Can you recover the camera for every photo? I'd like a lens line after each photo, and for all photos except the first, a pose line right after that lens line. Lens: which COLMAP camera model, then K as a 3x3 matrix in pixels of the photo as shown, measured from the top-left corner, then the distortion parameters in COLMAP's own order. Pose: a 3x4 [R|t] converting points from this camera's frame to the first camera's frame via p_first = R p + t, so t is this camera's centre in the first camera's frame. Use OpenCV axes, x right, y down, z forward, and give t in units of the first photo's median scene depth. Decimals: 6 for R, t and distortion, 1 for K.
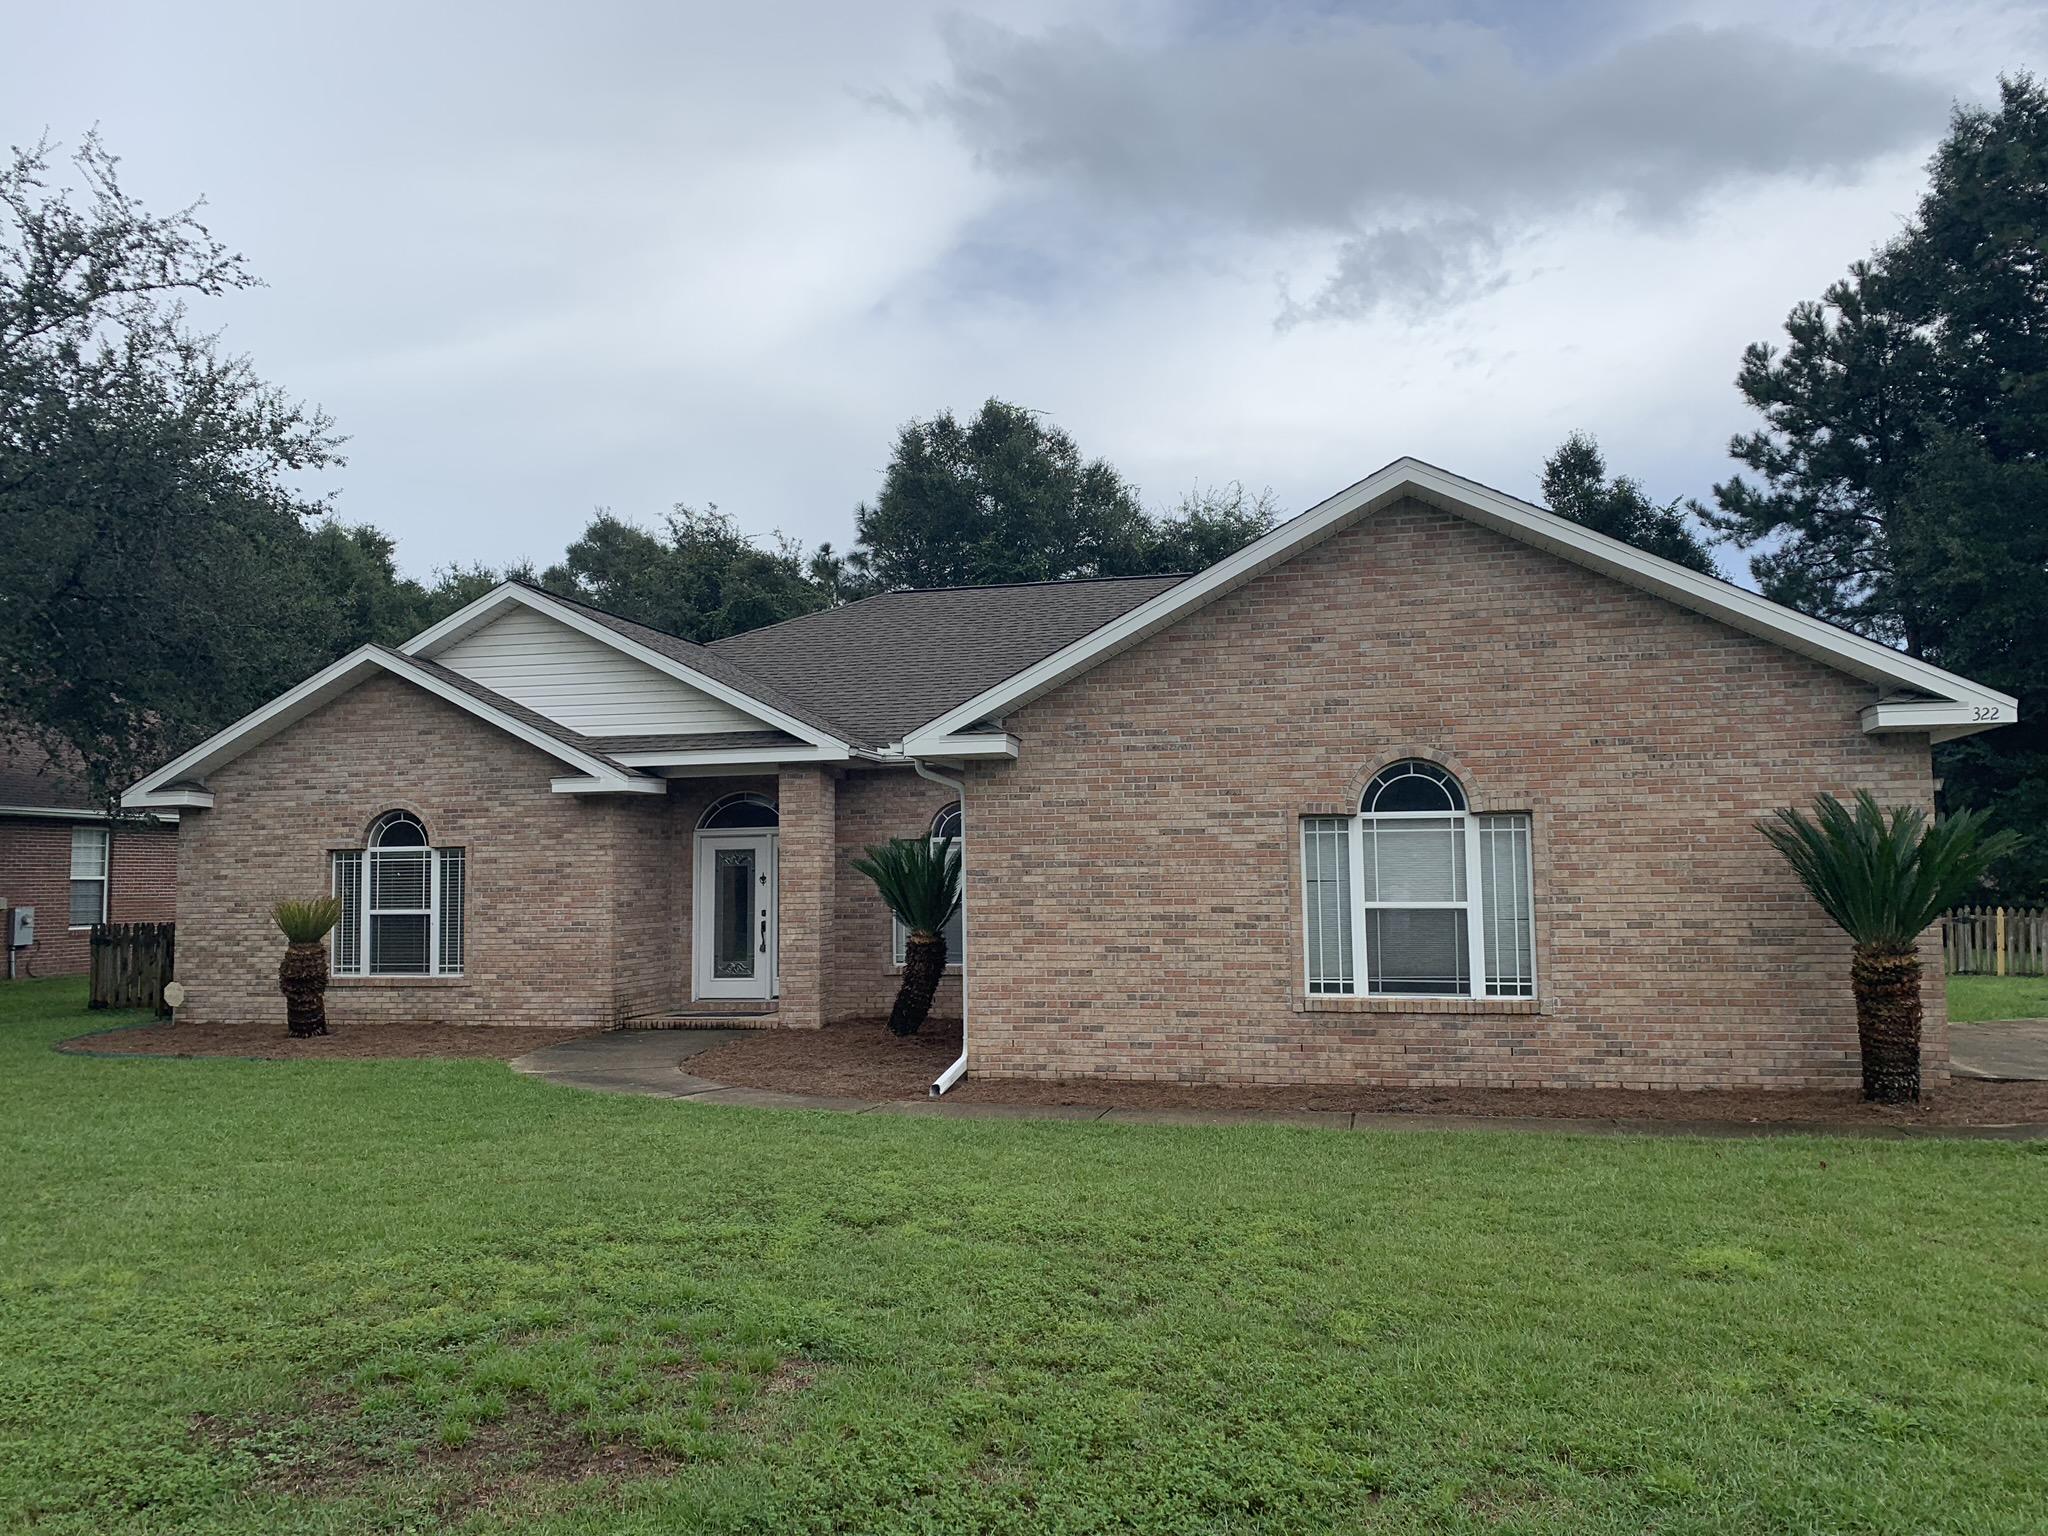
lens RADIAL K [[1561.6, 0, 1020.3], [0, 1561.6, 768.3], [0, 0, 1]] dist [0.036930, -0.033986]
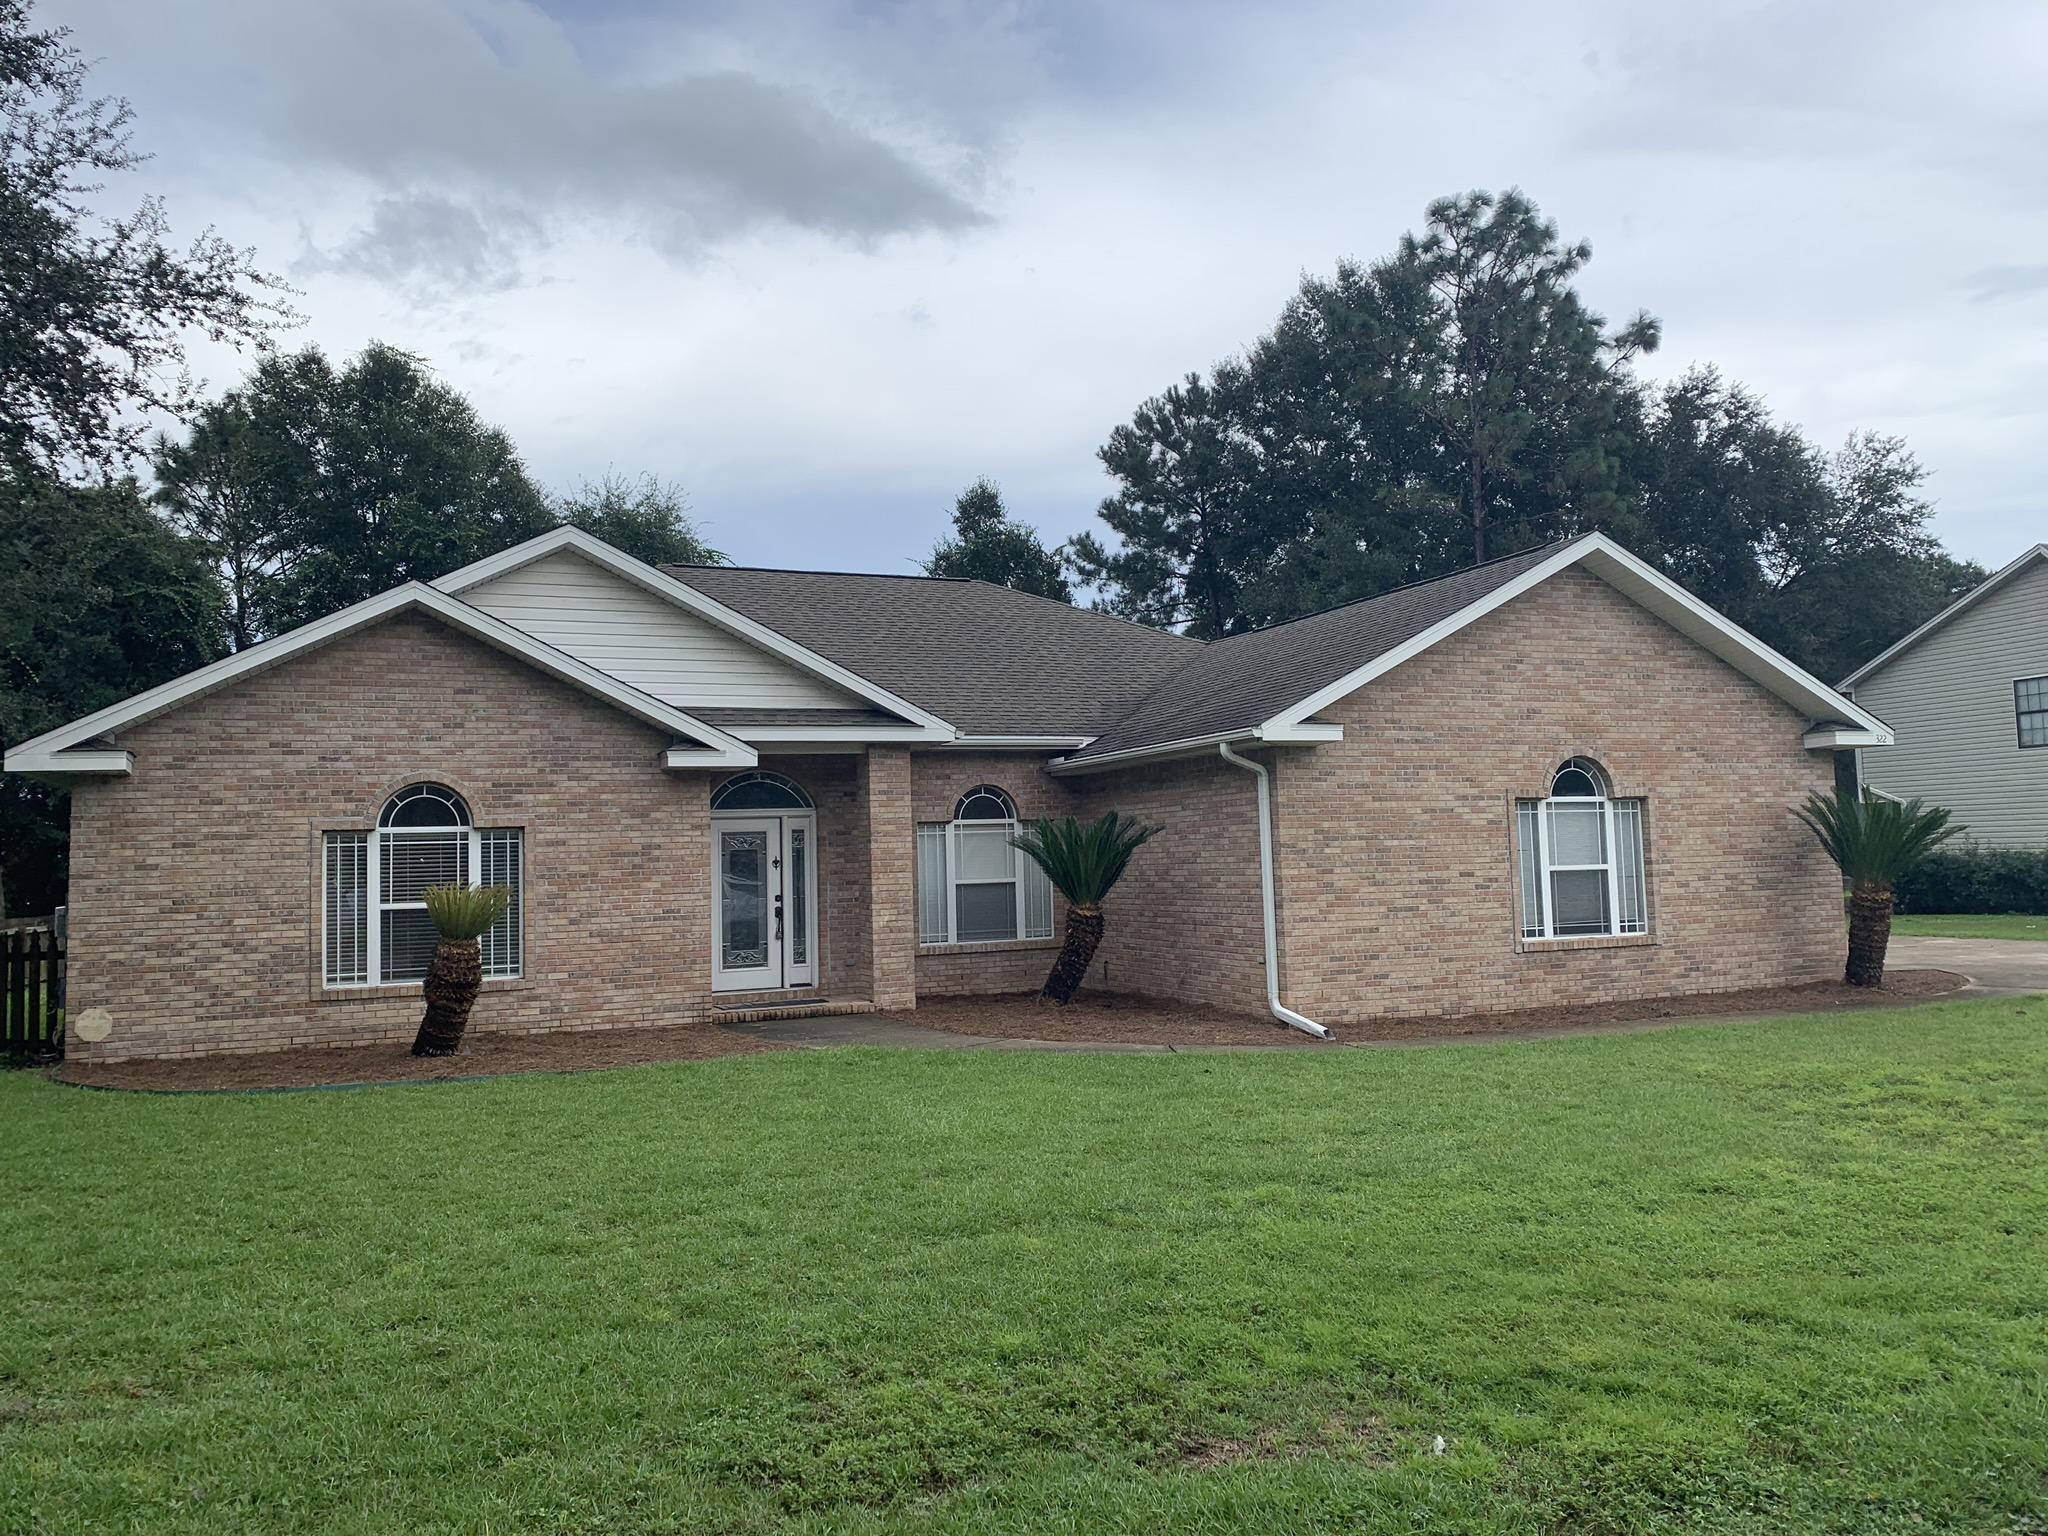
lens RADIAL K [[1561.6, 0, 1006.5], [0, 1561.6, 770.8], [0, 0, 1]] dist [0.036930, -0.033986]
pose [[0.808428, 0.024047, 0.588104, -0.672265], [-0.024376, 0.999676, -0.007367, 0.020015], [-0.588090, -0.008380, 0.808752, 0.157020]]
